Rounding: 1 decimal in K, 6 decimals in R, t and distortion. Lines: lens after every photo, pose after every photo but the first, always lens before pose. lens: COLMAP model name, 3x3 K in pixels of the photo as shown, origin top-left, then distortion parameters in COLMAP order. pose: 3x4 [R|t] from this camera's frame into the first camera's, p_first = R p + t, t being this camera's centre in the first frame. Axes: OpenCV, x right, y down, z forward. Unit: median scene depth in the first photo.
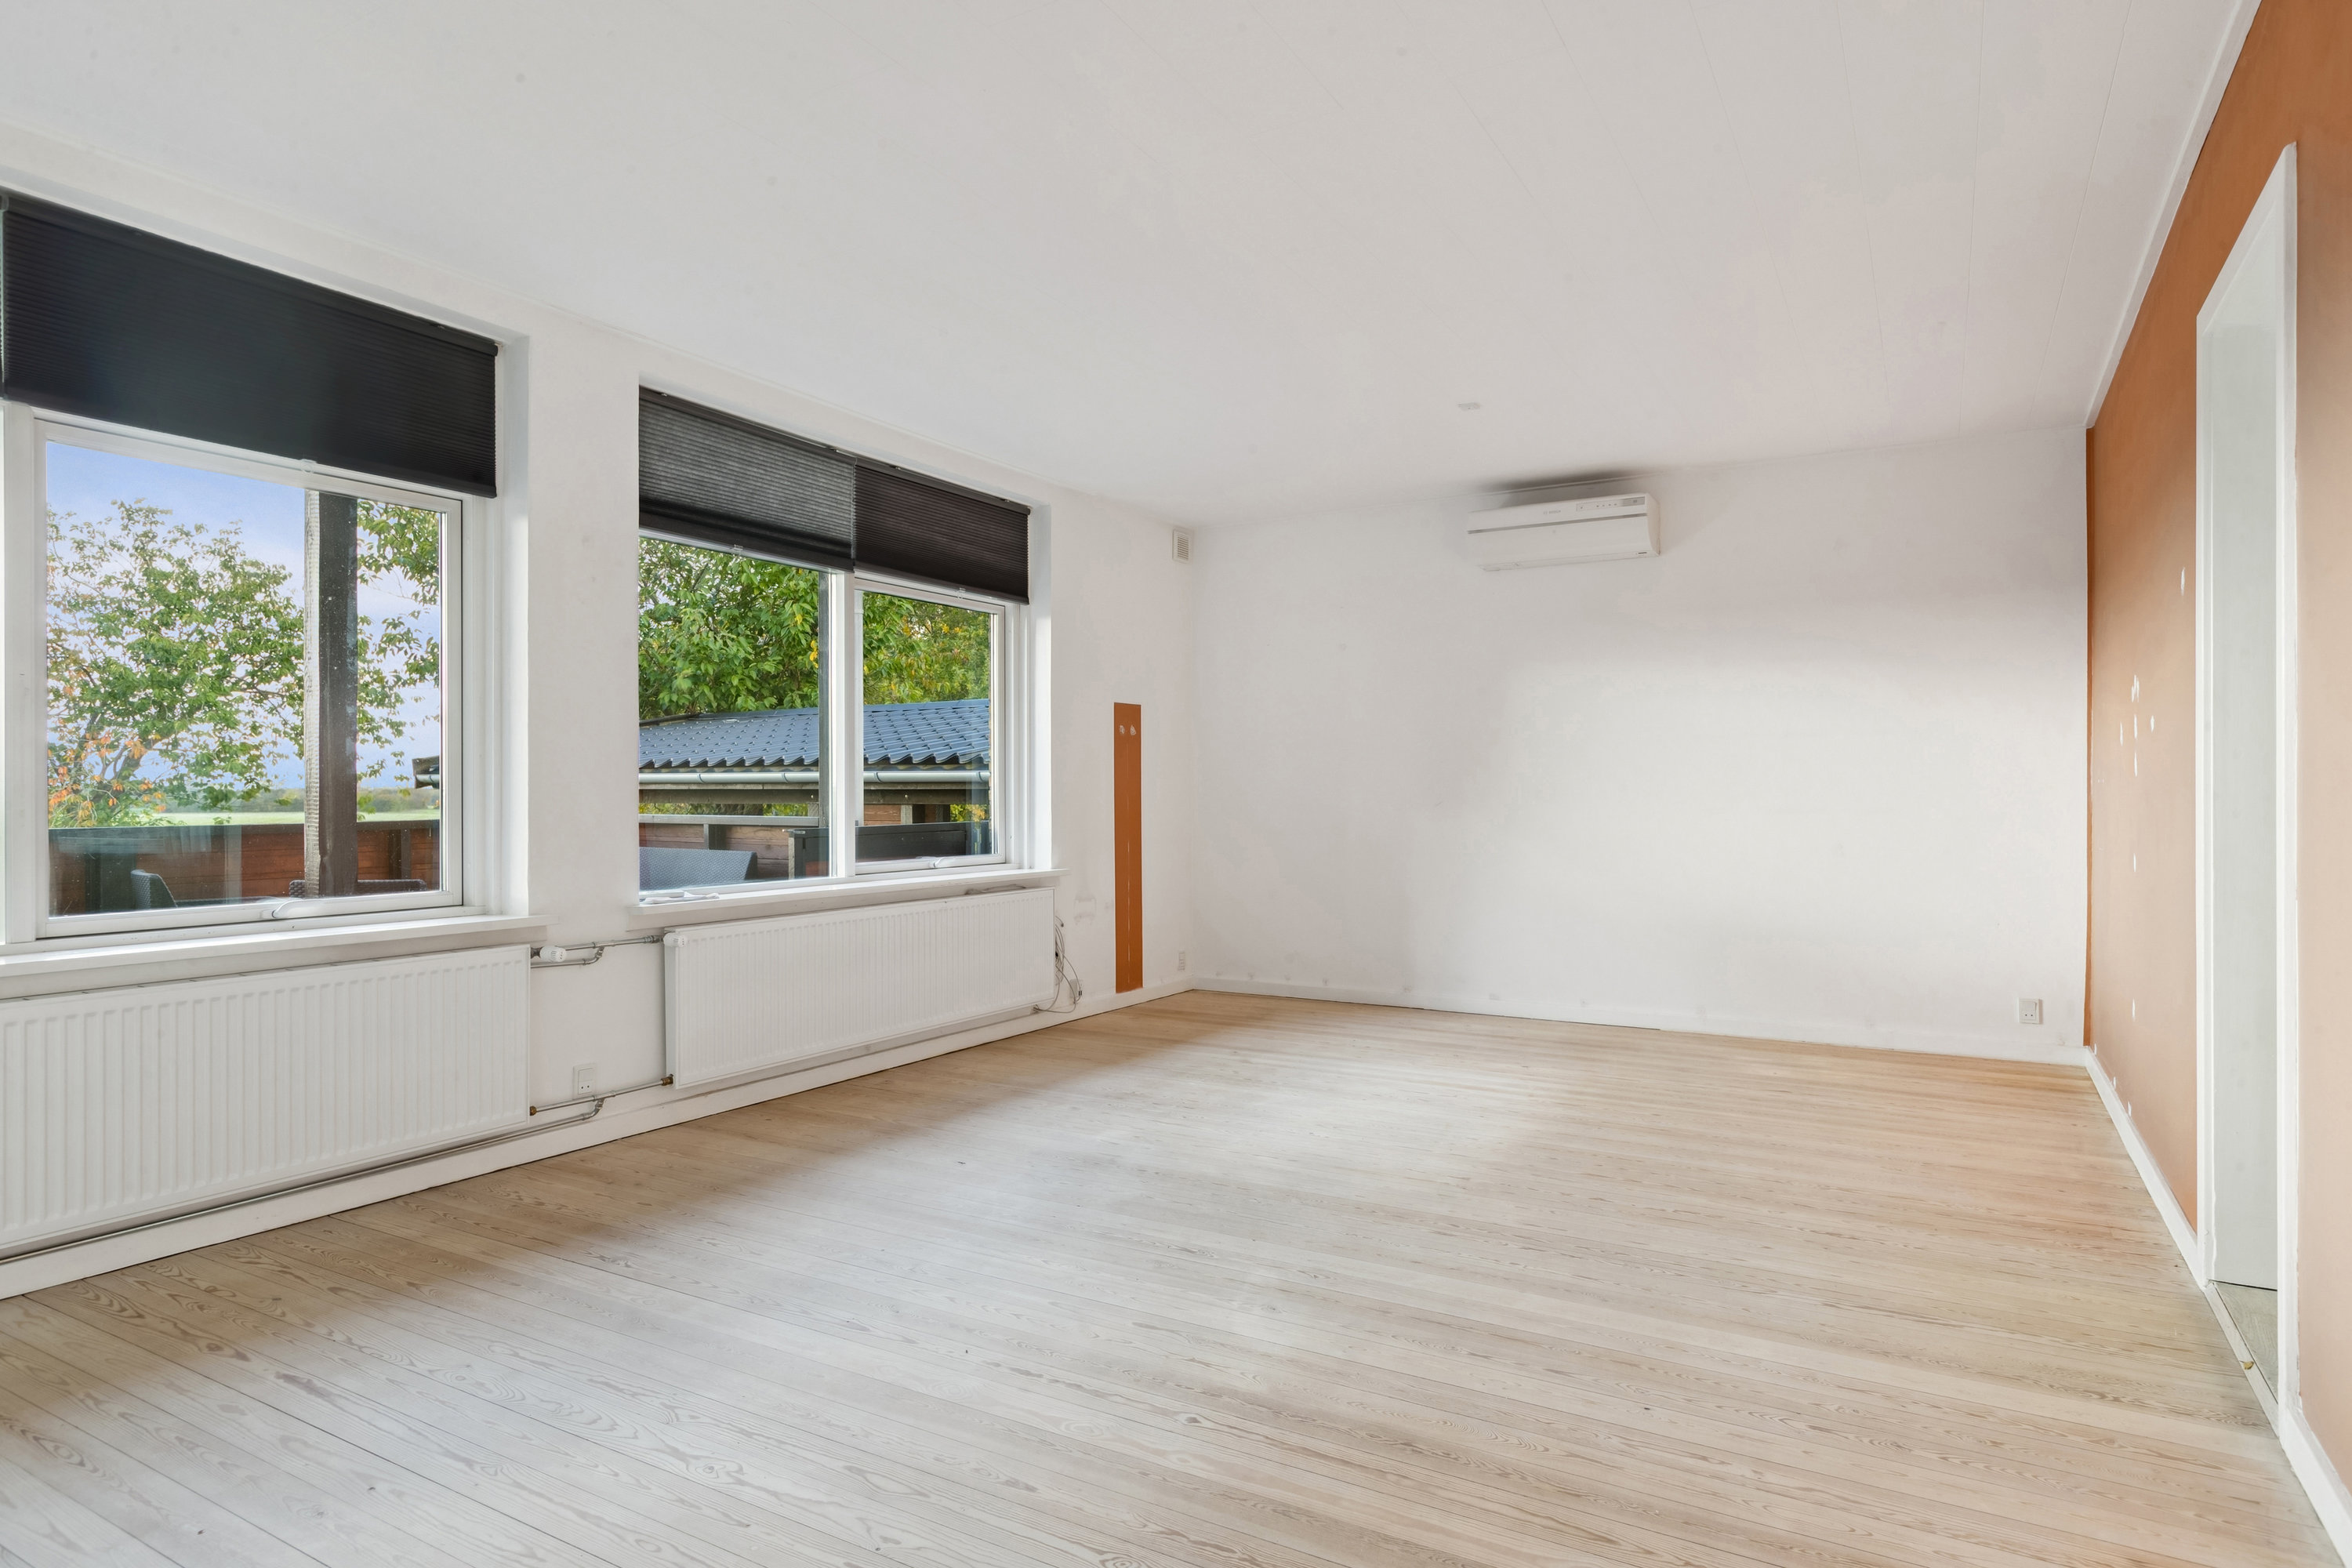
lens RADIAL K [[1299.7, 0, 1182.3], [0, 1299.7, 786.8], [0, 0, 1]] dist [0.014300, 0.001629]
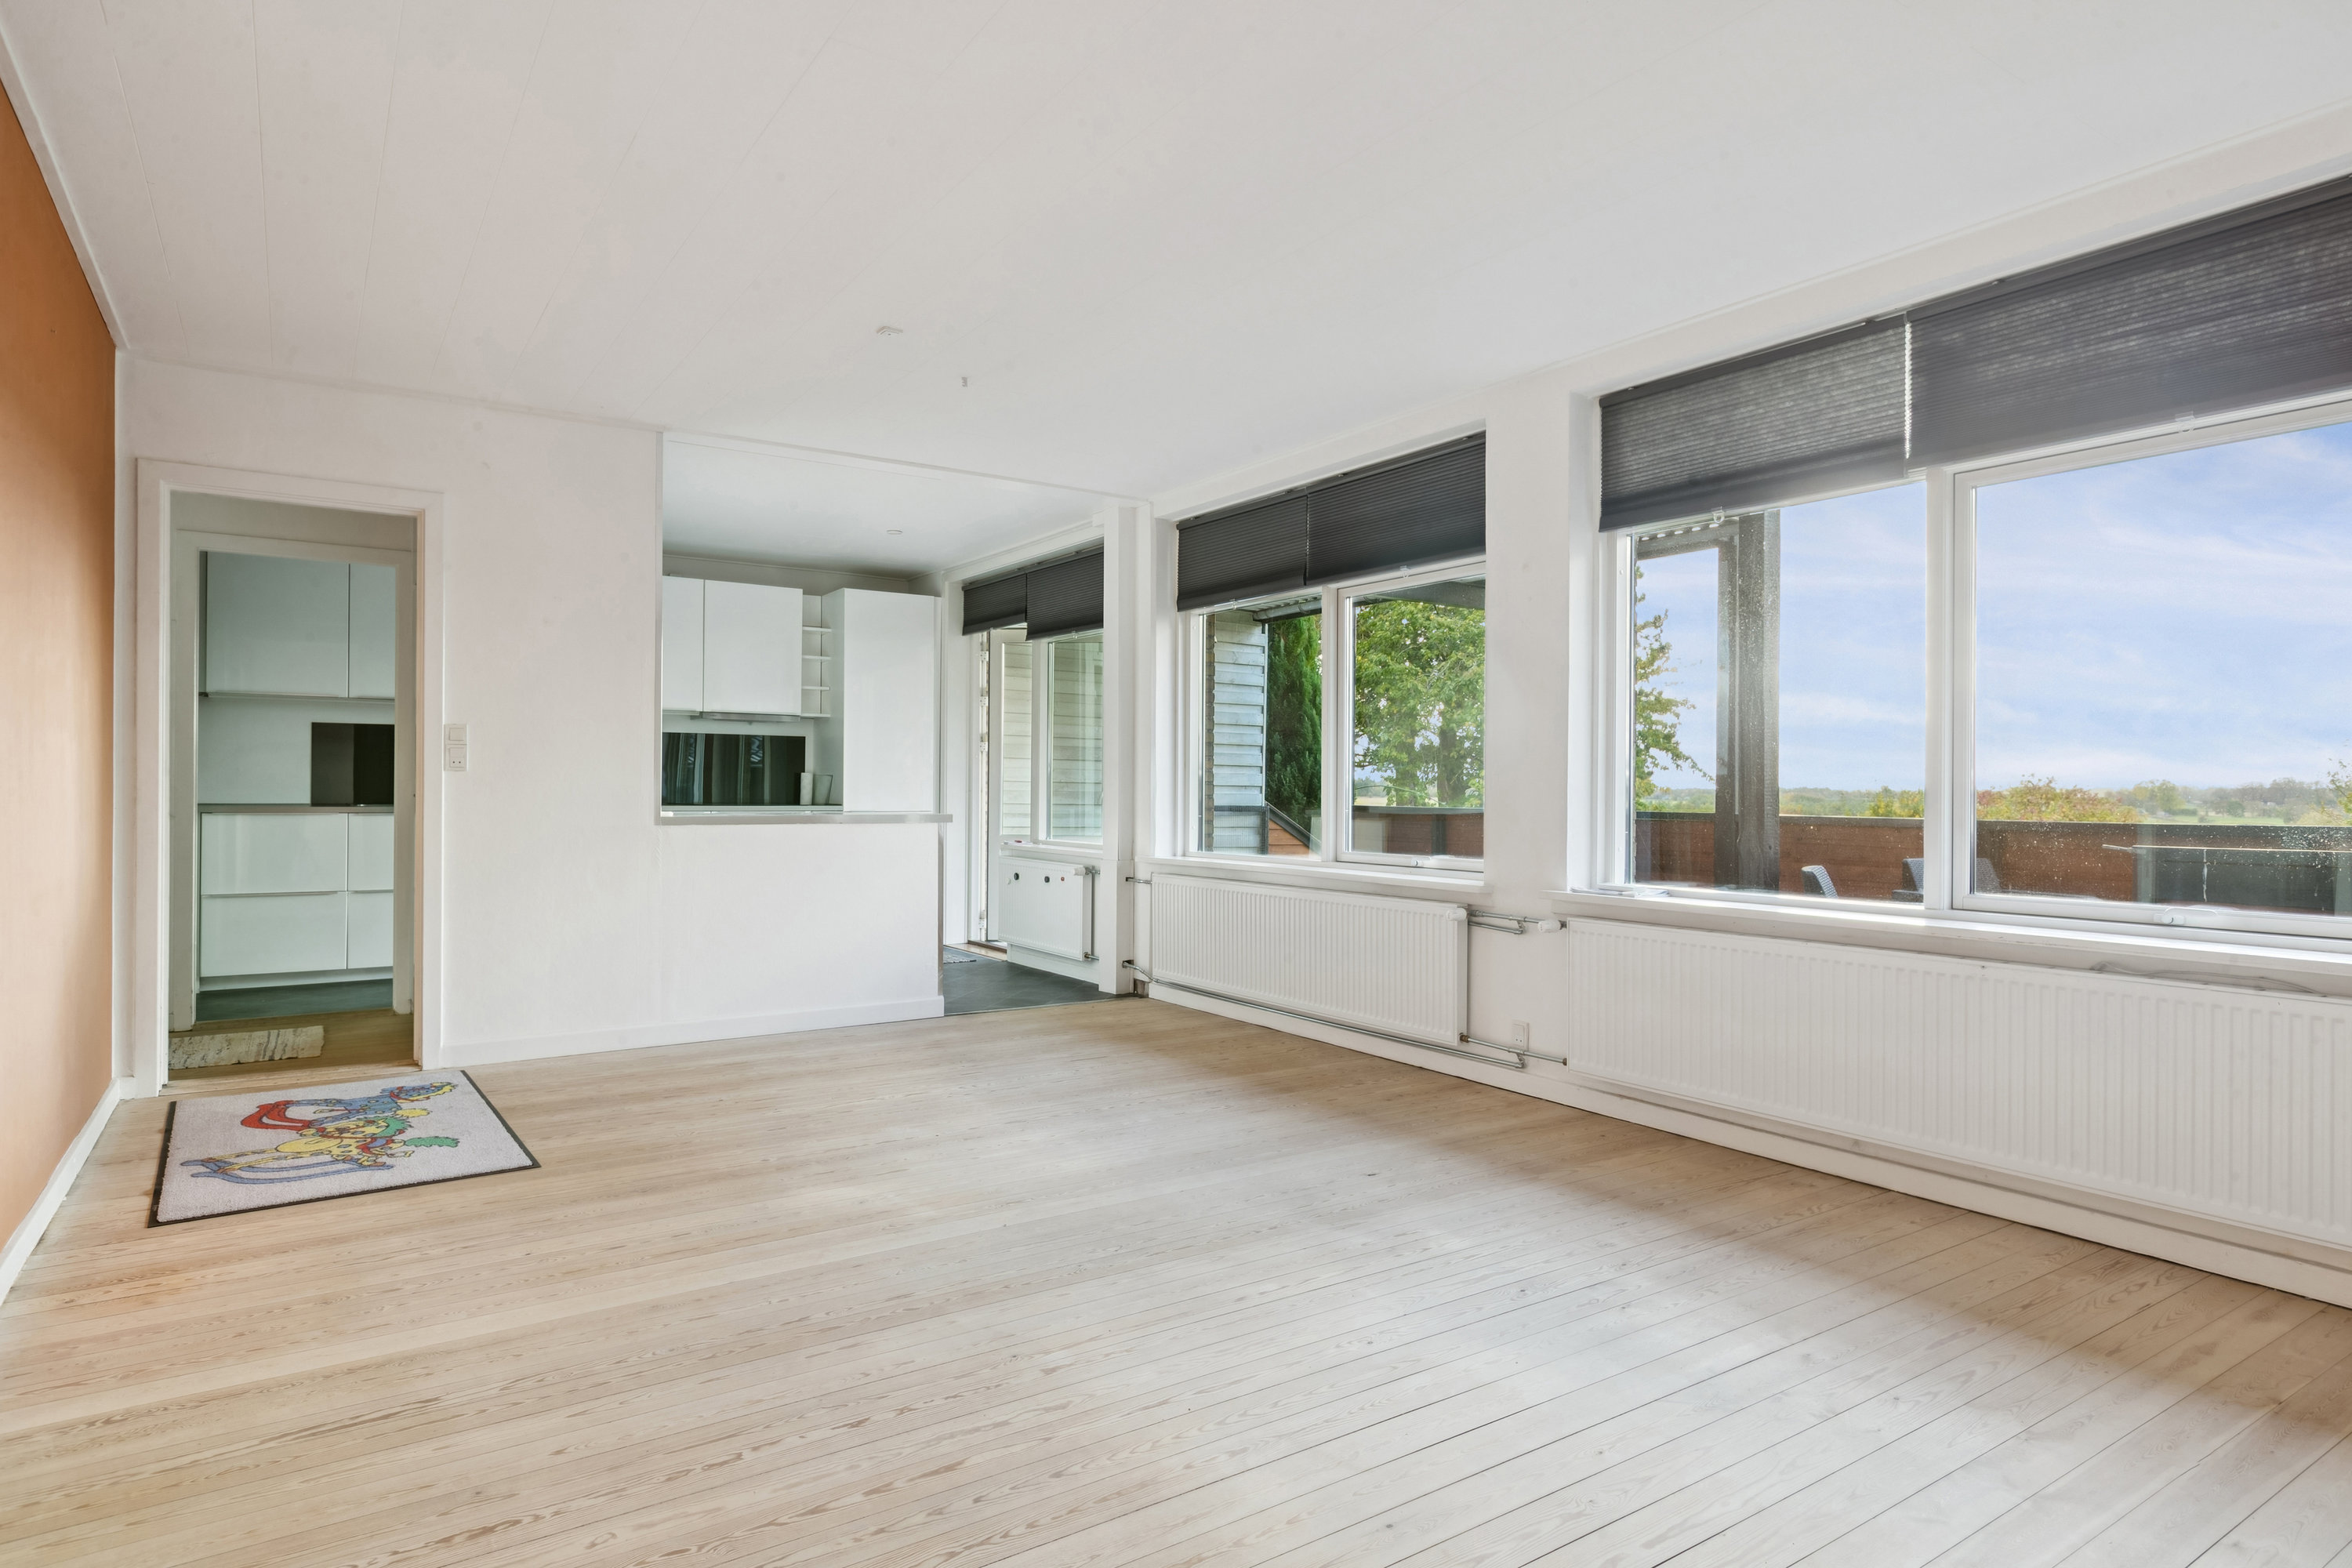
lens RADIAL K [[1299.7, 0, 1182.3], [0, 1299.7, 786.8], [0, 0, 1]] dist [0.014300, 0.001629]
pose [[-0.429540, -0.001633, -0.903046, 0.981567], [-0.002096, 0.999997, -0.000811, 0.008960], [0.903045, 0.001545, -0.429543, 1.684335]]
